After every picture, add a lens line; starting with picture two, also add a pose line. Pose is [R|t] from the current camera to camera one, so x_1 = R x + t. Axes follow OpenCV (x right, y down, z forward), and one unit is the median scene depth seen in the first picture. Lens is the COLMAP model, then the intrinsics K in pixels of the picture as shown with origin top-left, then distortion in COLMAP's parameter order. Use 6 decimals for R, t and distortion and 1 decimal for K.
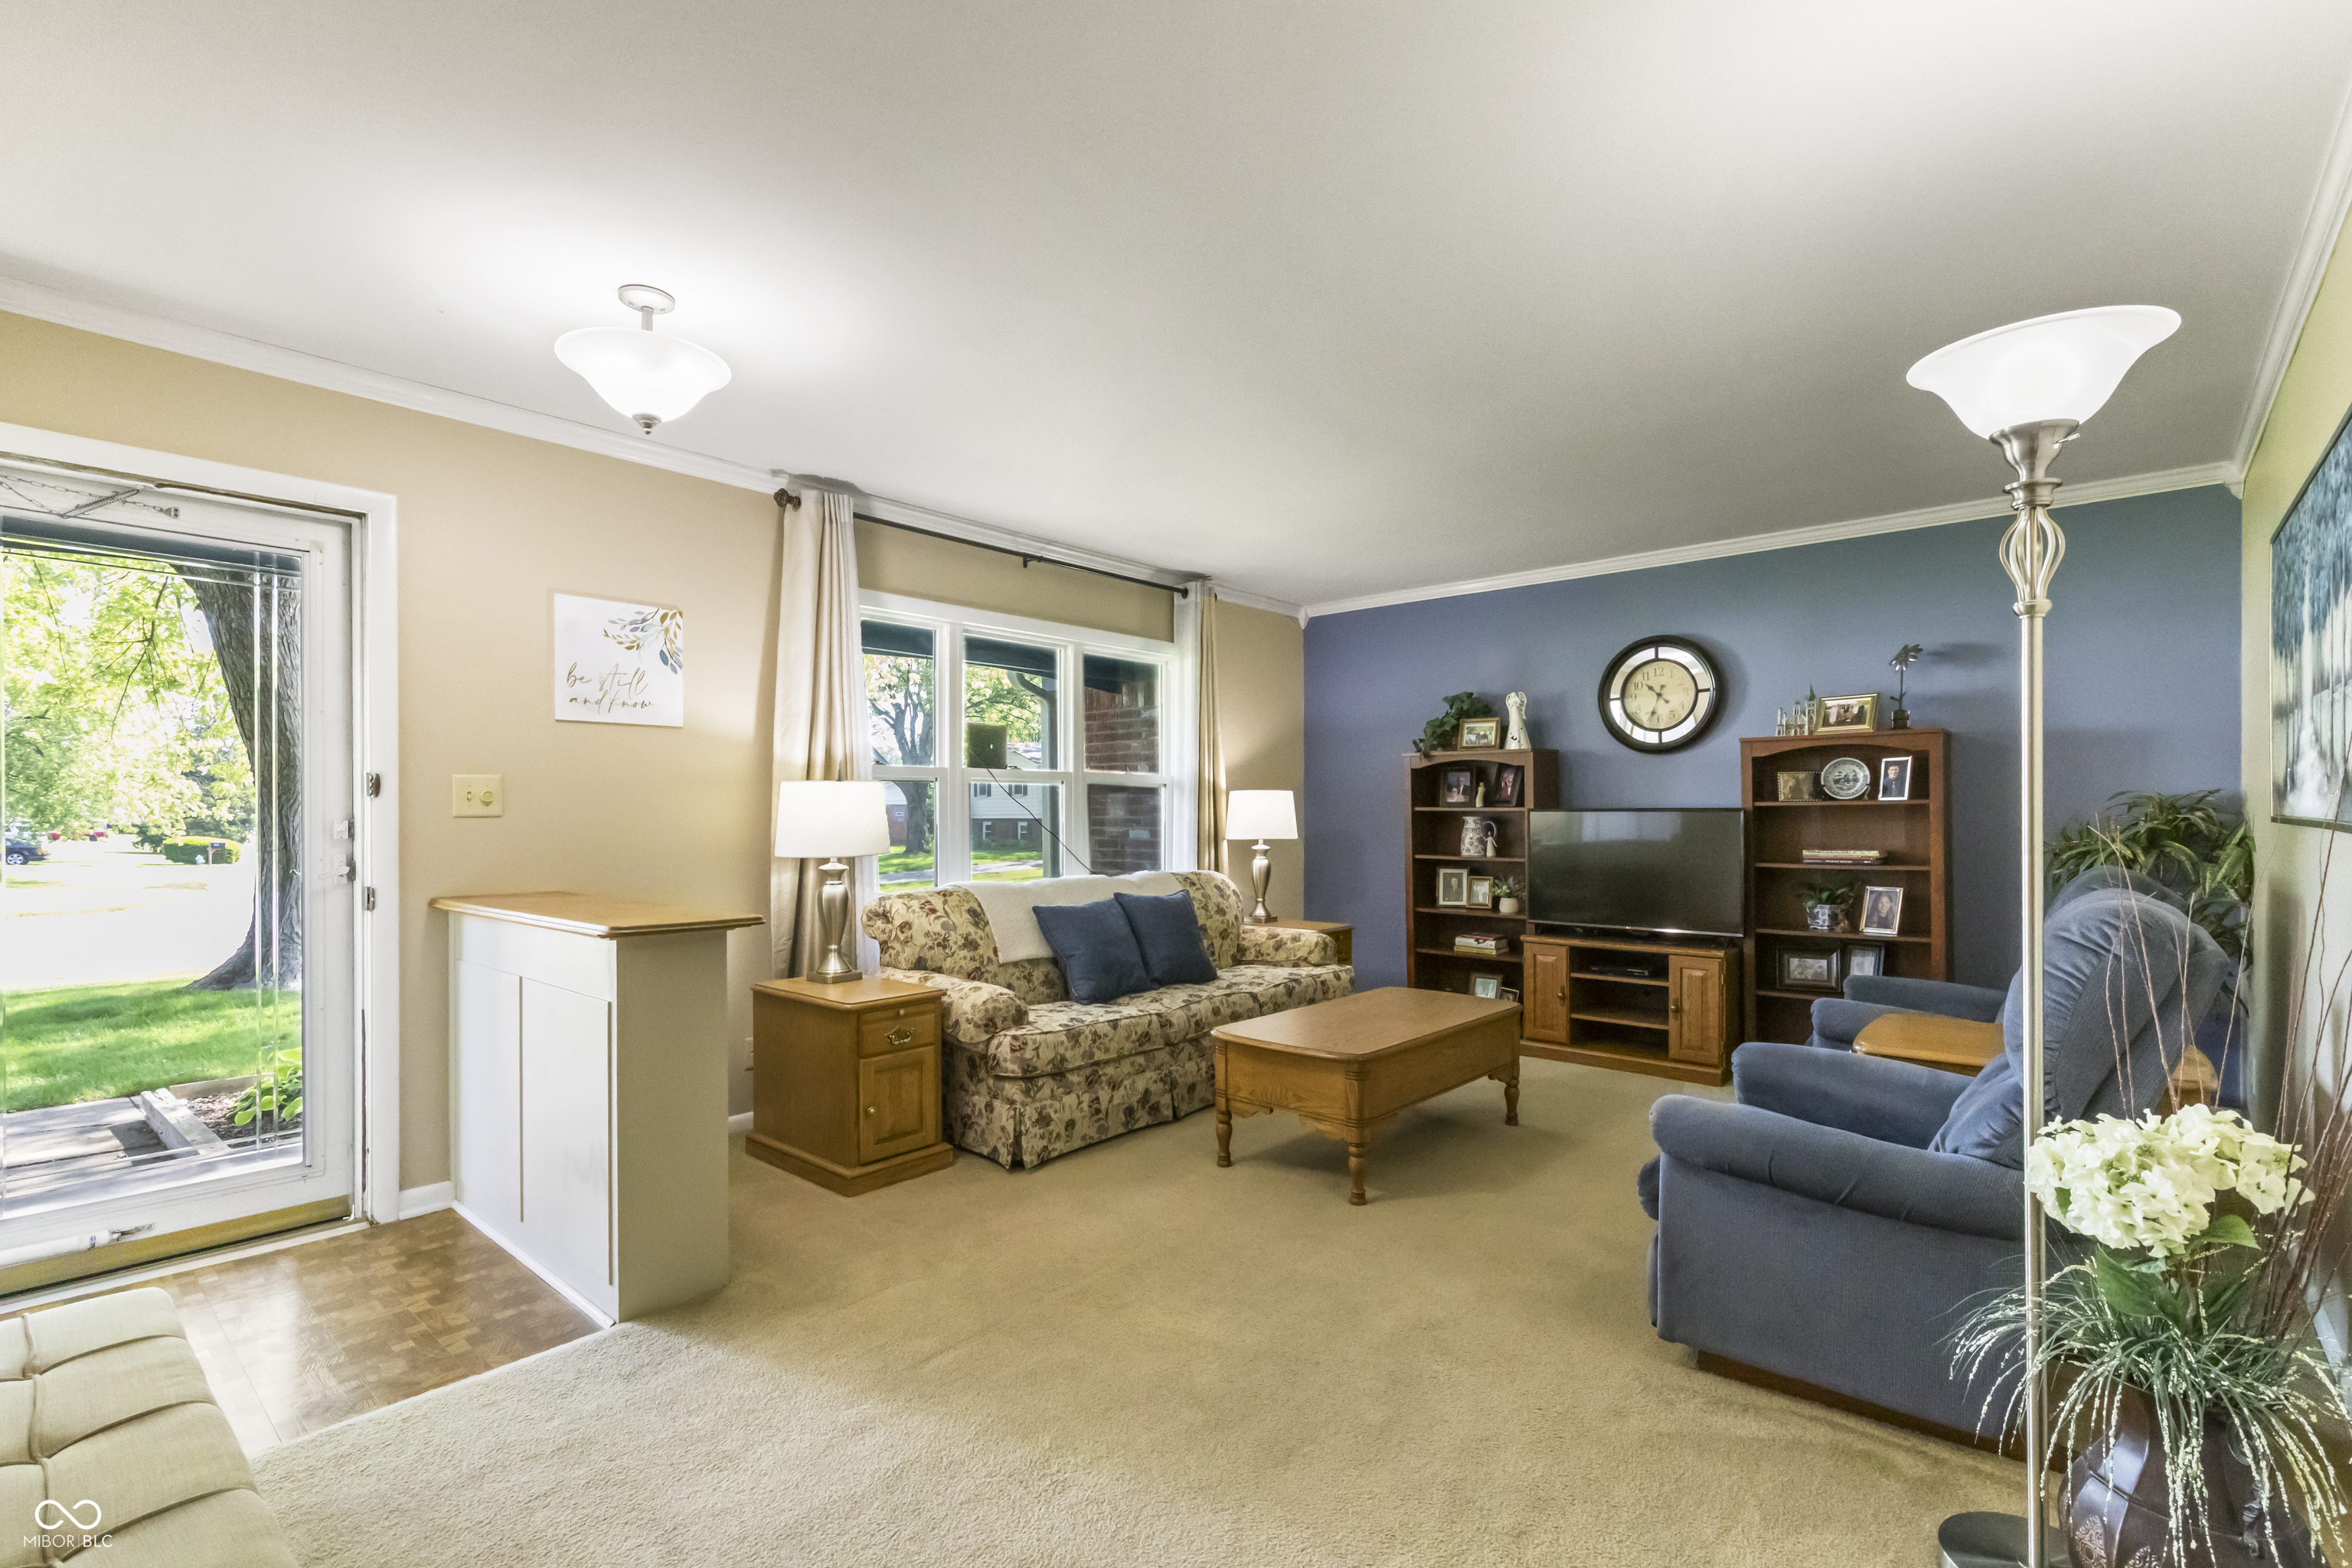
lens RADIAL K [[1071.2, 0, 1180.8], [0, 1071.2, 821.1], [0, 0, 1]] dist [0.002576, -0.000040]
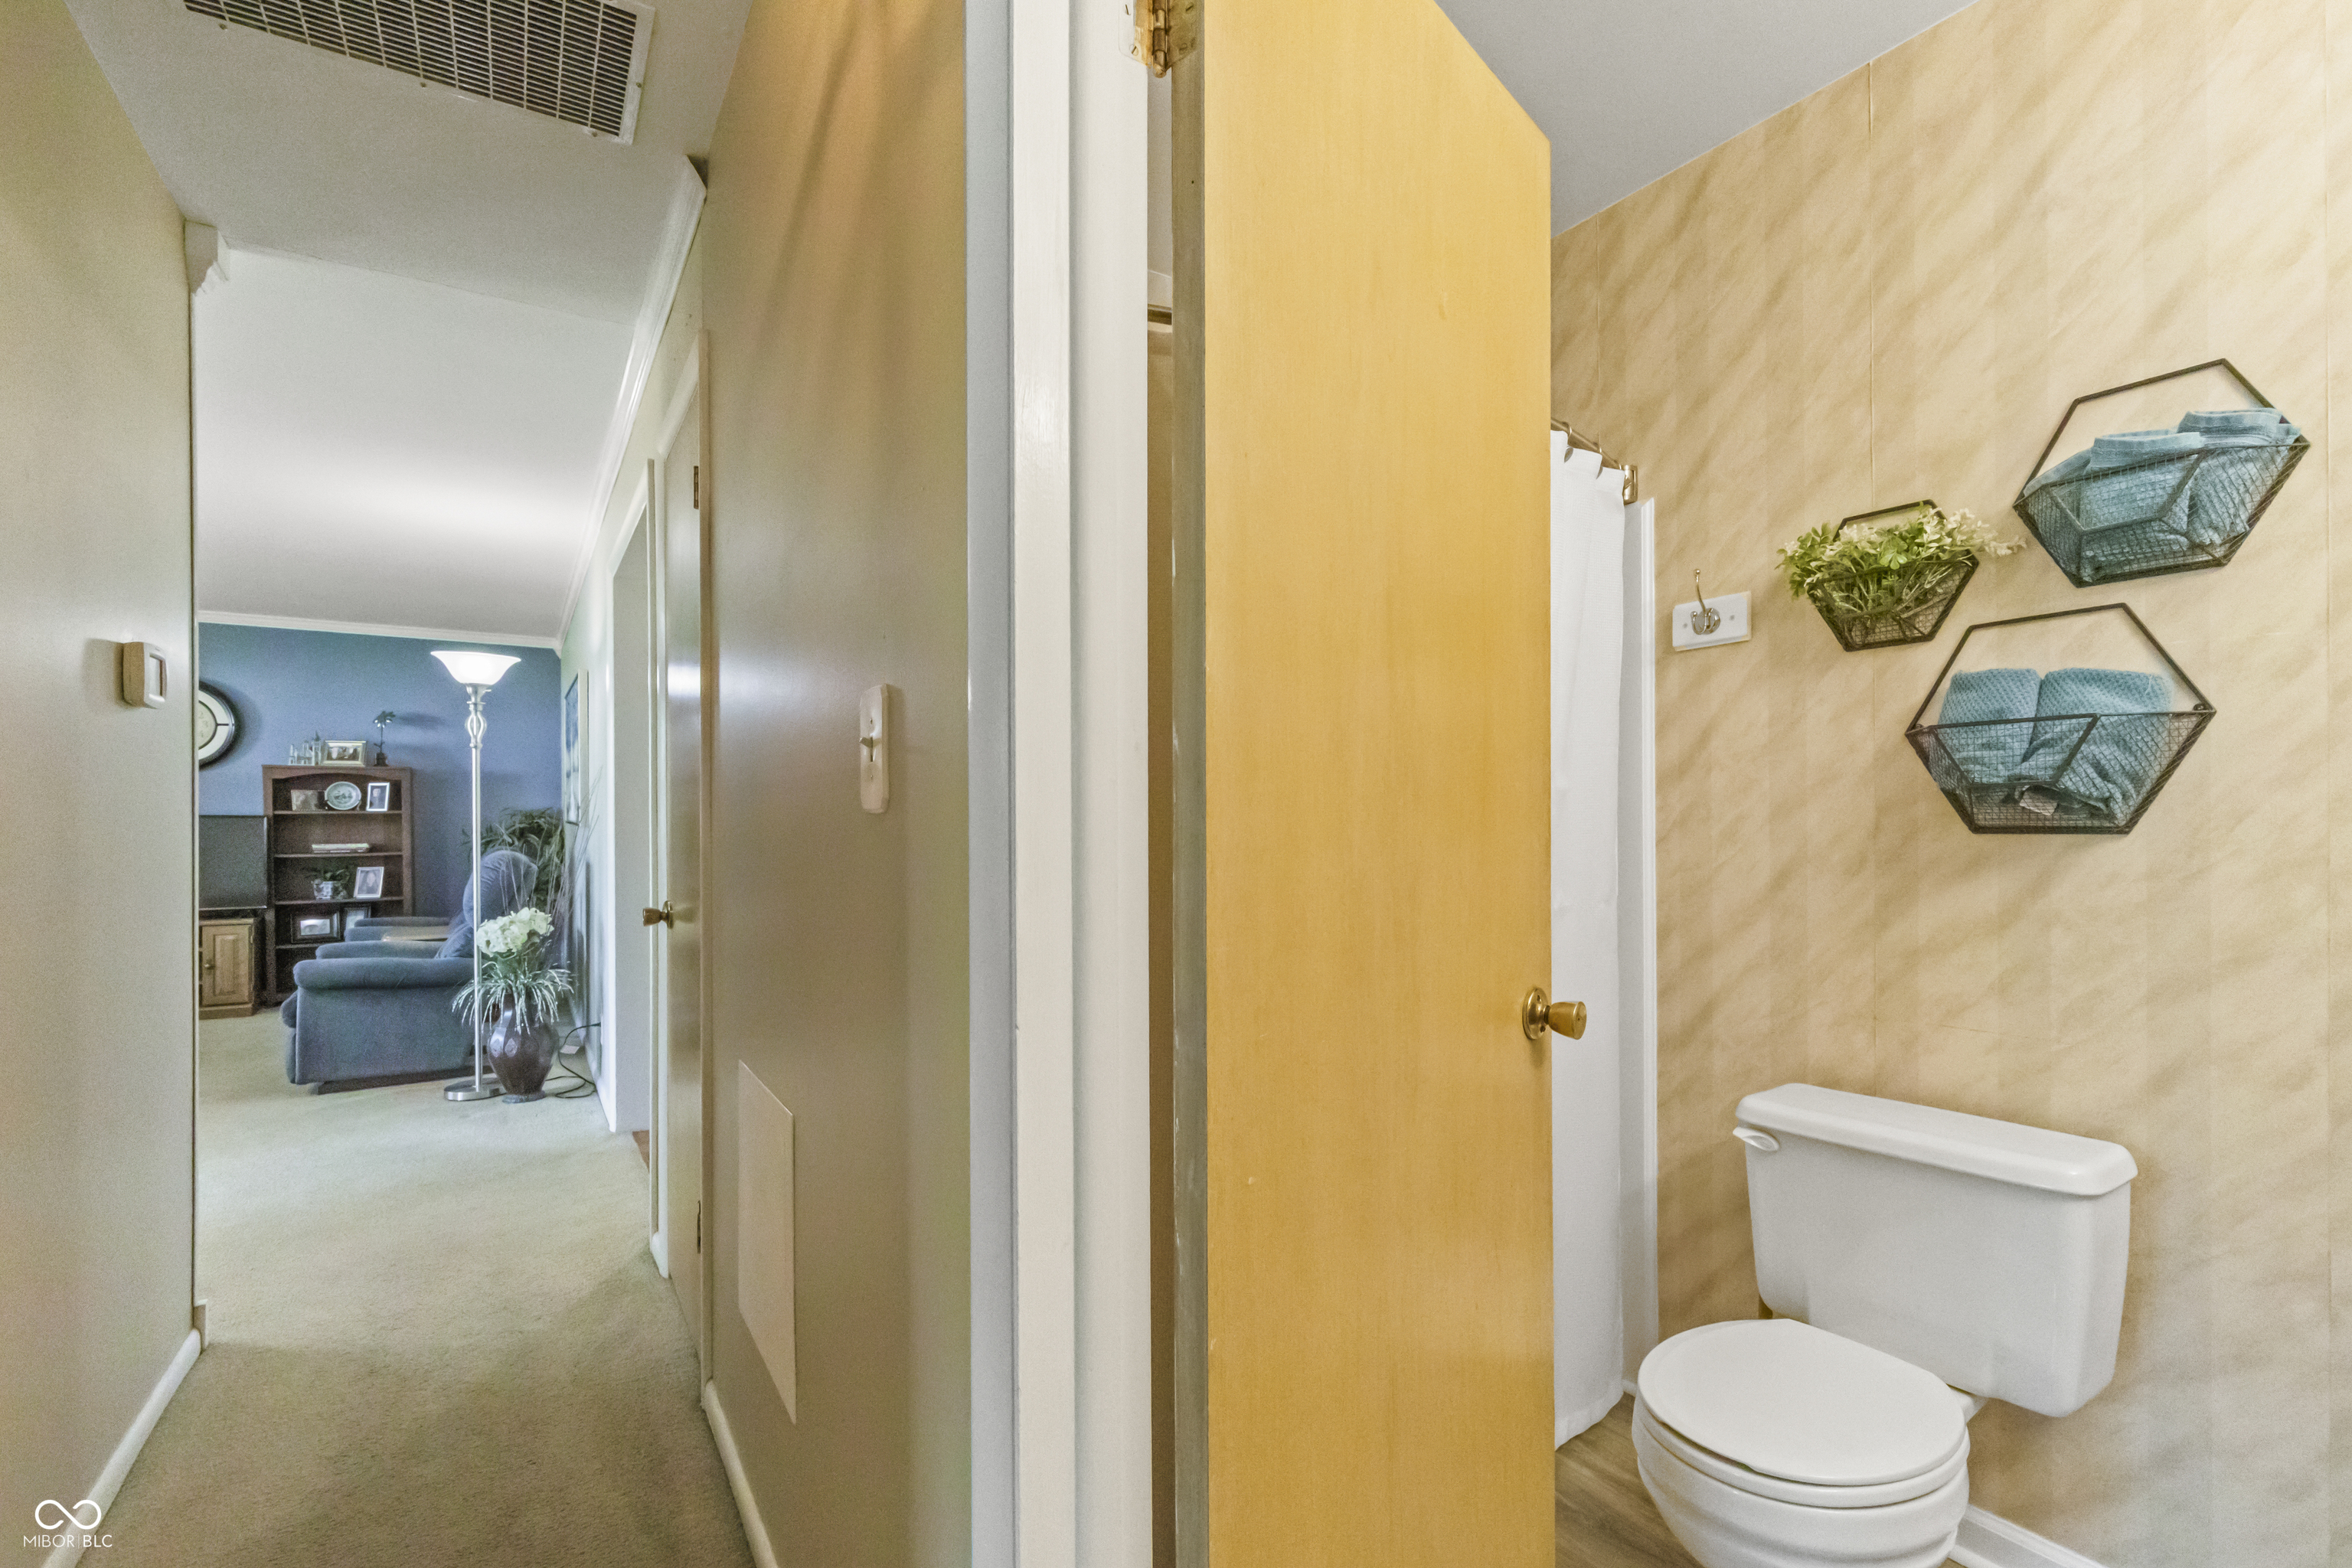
lens RADIAL K [[1071.2, 0, 1180.8], [0, 1071.2, 821.1], [0, 0, 1]] dist [0.002576, -0.000040]
pose [[0.289464, 0.000137, 0.957189, -0.484024], [0.005498, 0.999983, -0.001806, 0.004763], [-0.957173, 0.005785, 0.289458, -0.561608]]
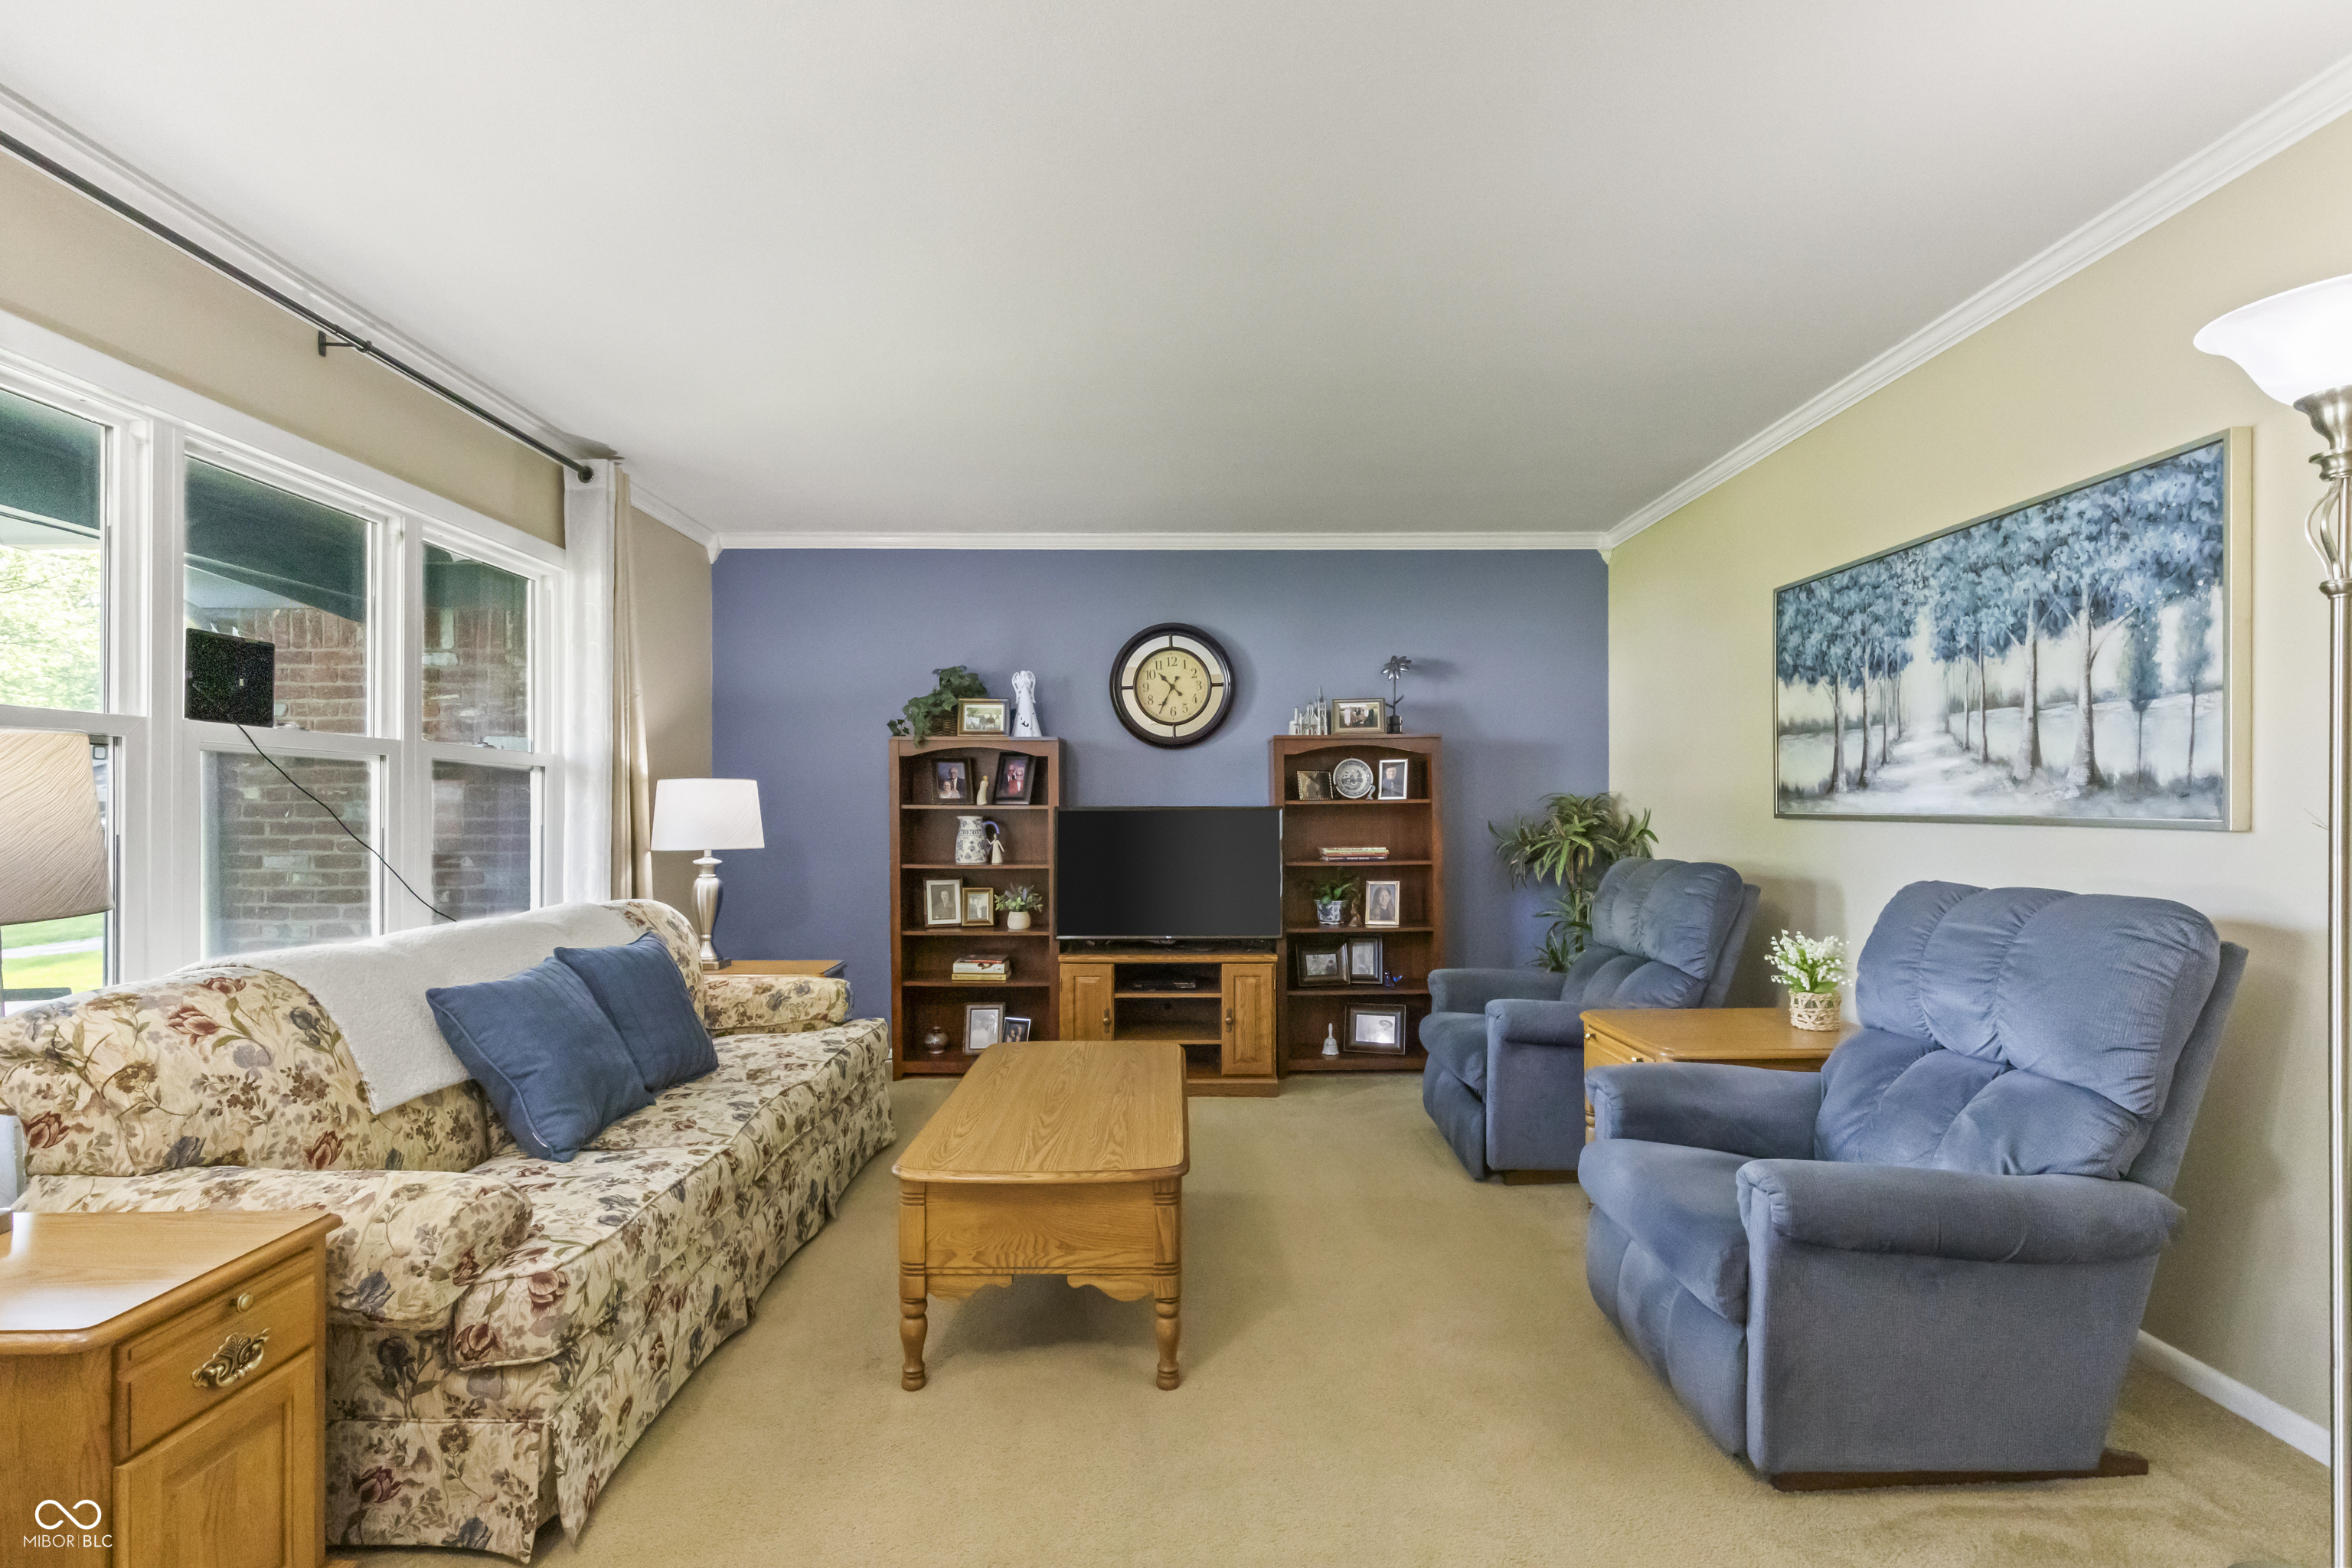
lens RADIAL K [[1070.1, 0, 1186.4], [0, 1070.1, 811.8], [0, 0, 1]] dist [0.004968, 0.000043]
pose [[0.746719, 0.000019, 0.665139, -0.197639], [0.005869, 0.999961, -0.006617, -0.001631], [-0.665113, 0.008845, 0.746690, 0.341257]]
